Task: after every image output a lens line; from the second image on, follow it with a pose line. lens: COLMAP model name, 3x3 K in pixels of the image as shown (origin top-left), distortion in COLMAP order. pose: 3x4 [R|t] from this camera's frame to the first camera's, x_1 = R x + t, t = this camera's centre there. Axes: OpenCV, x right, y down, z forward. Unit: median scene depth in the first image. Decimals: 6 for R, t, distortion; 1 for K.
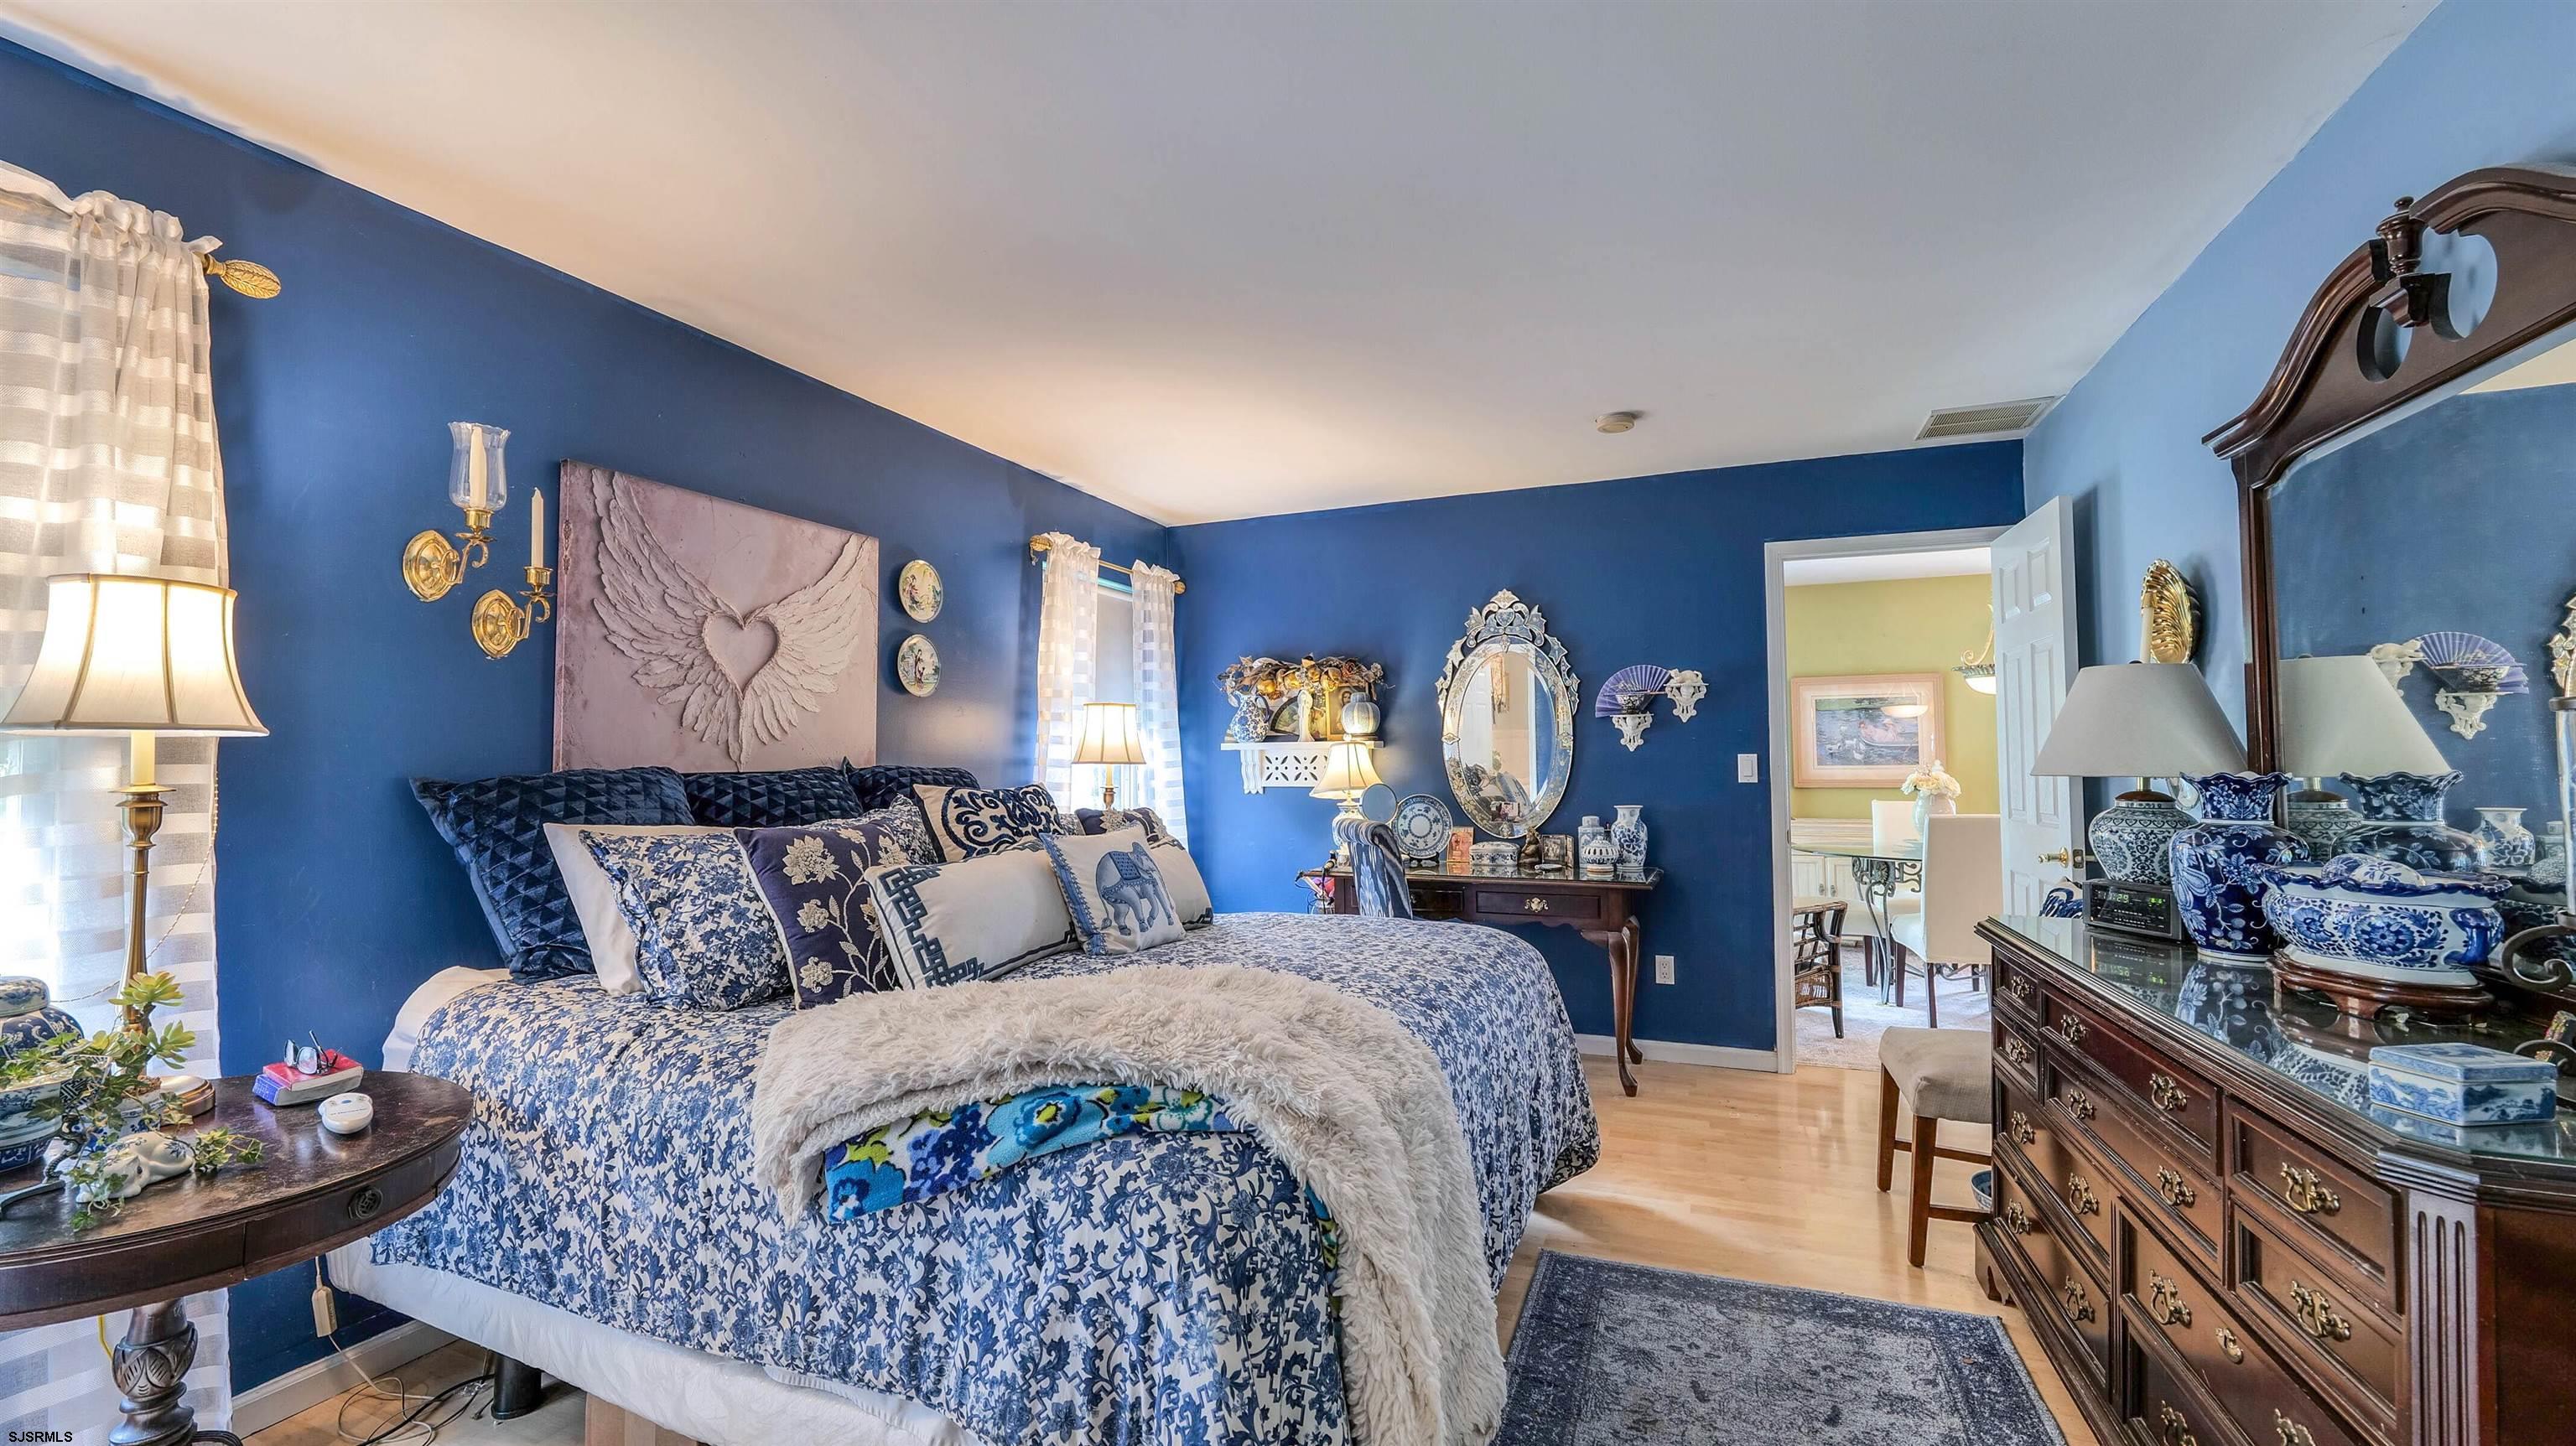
lens RADIAL K [[1046.1, 0, 1274.3], [0, 1046.1, 724.2], [0, 0, 1]] dist [-0.014173, 0.000478]
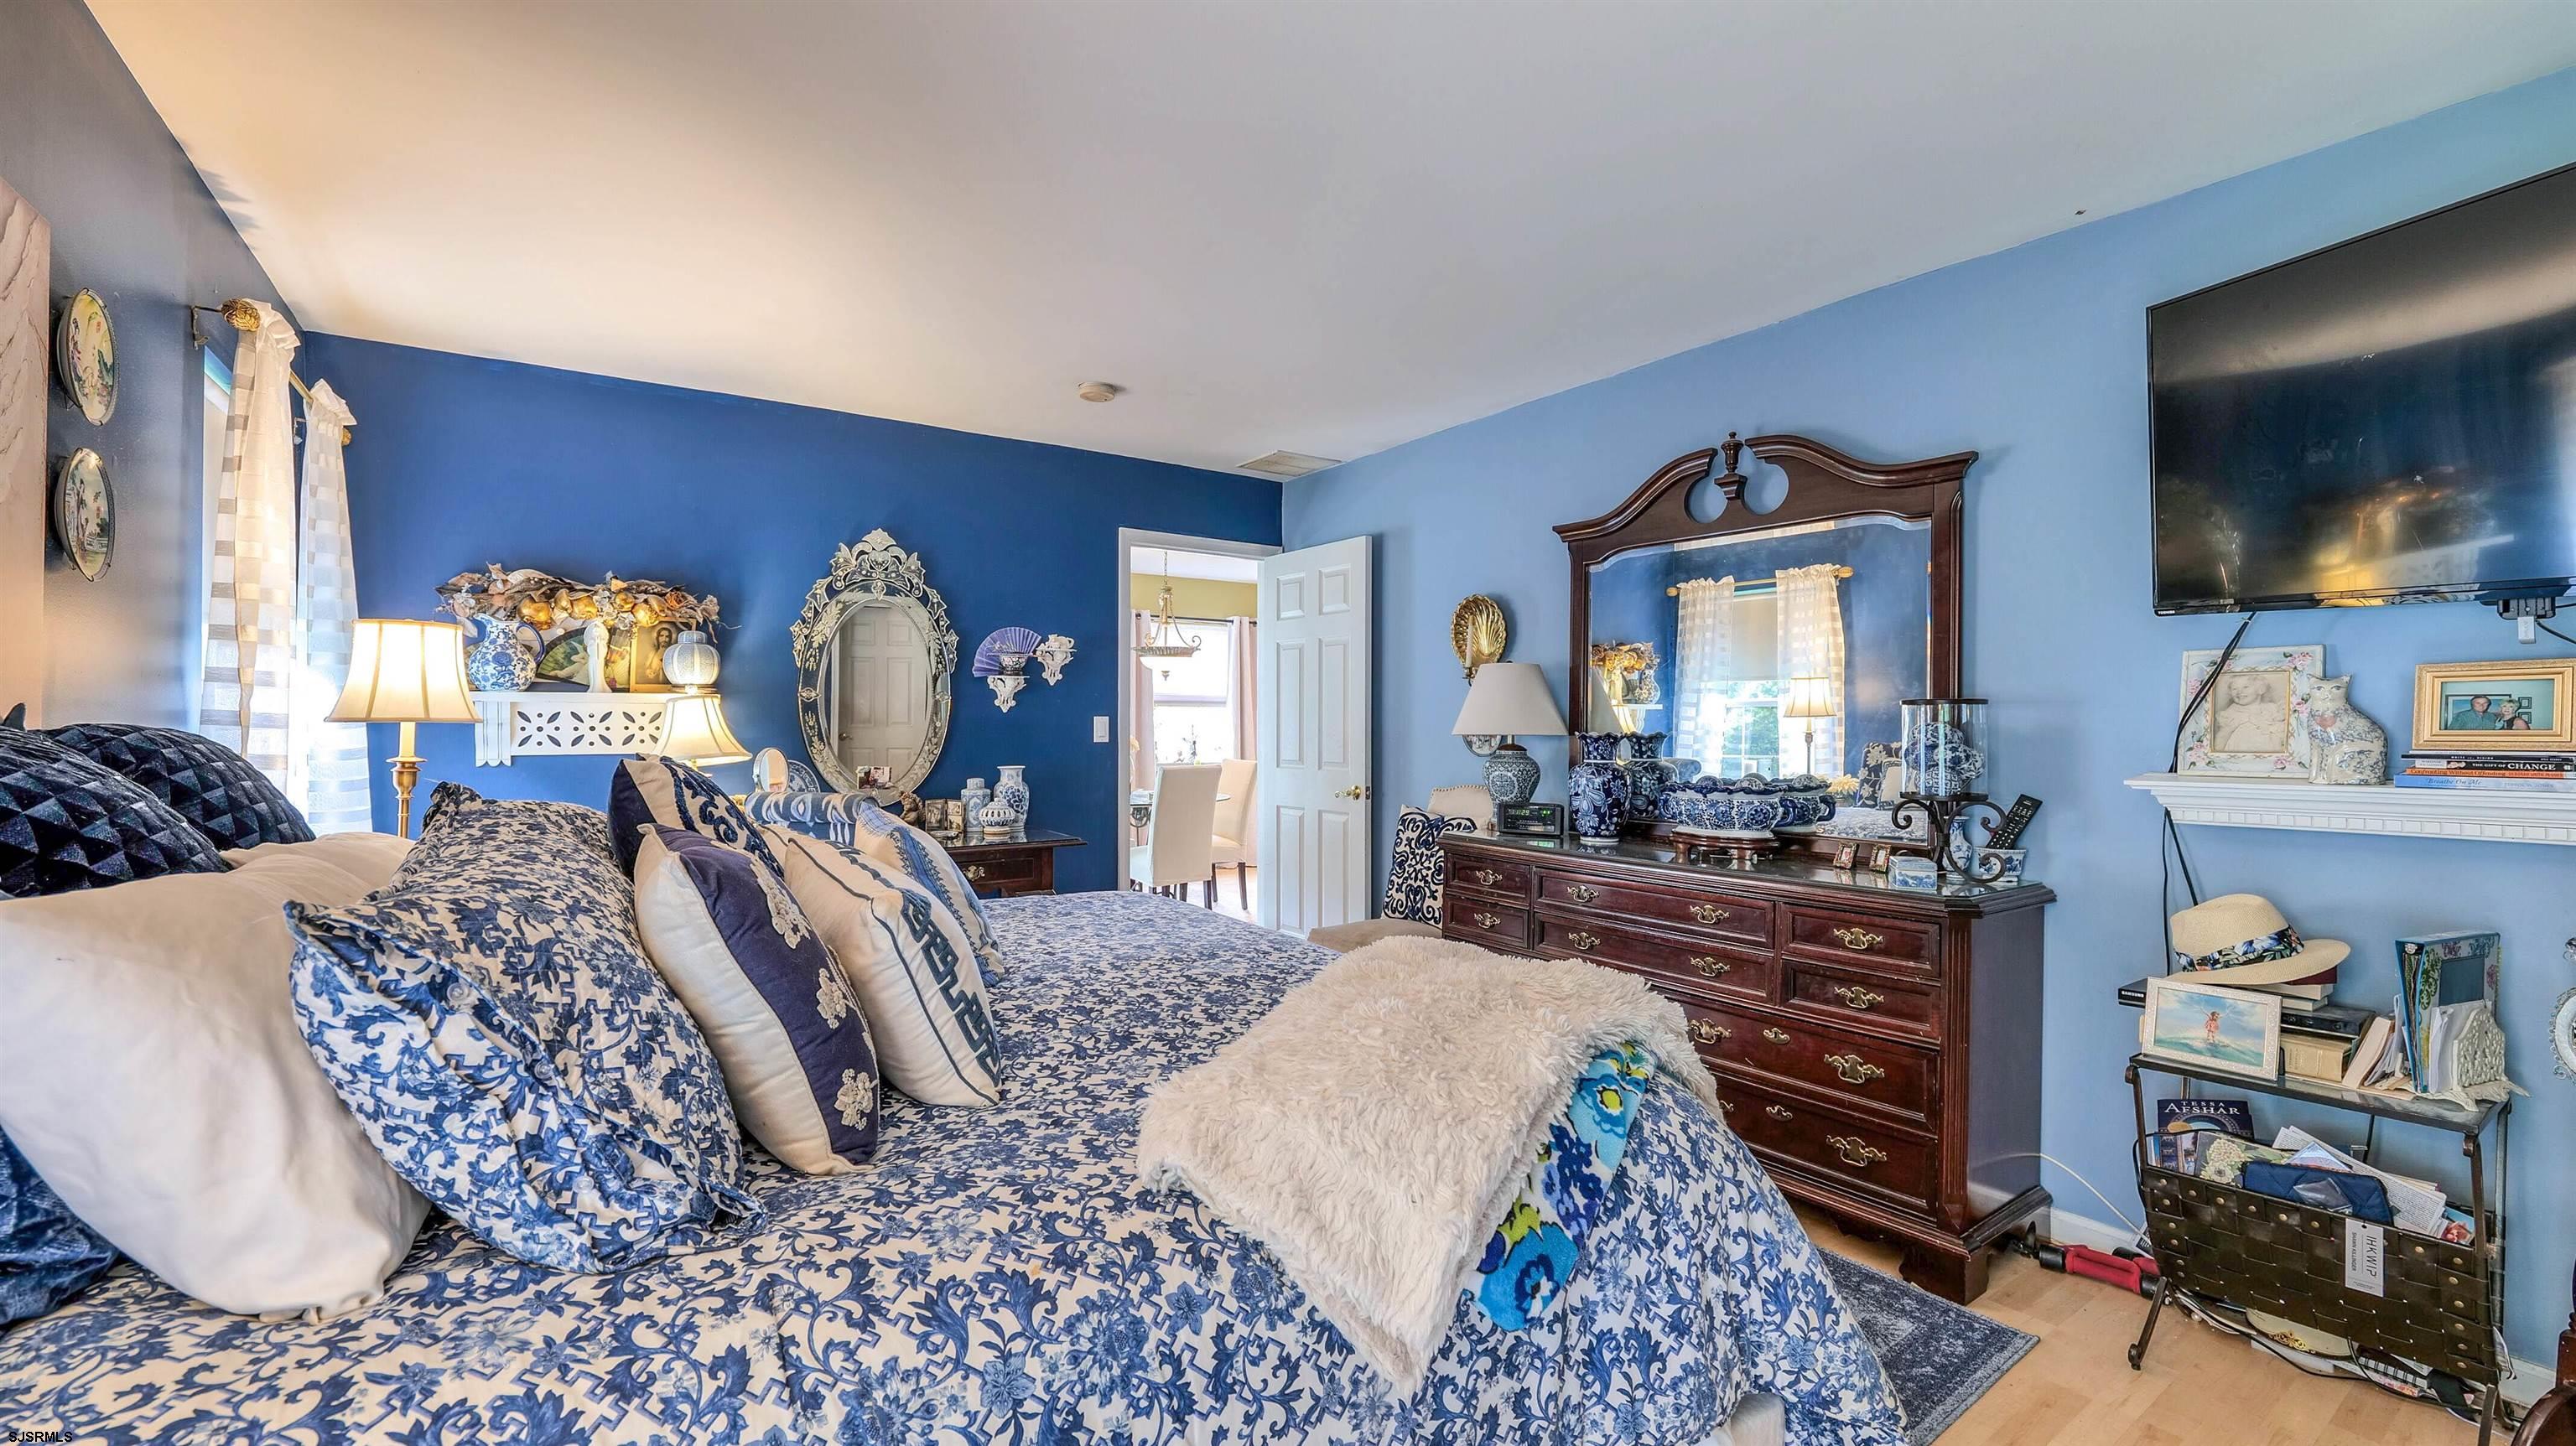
lens RADIAL K [[1046.1, 0, 1285.3], [0, 1046.1, 721.7], [0, 0, 1]] dist [-0.014173, 0.000478]
pose [[0.538034, 0.006037, 0.842902, -0.493959], [-0.036098, 0.999222, 0.015886, 0.012927], [-0.842150, -0.038974, 0.537833, 0.320980]]
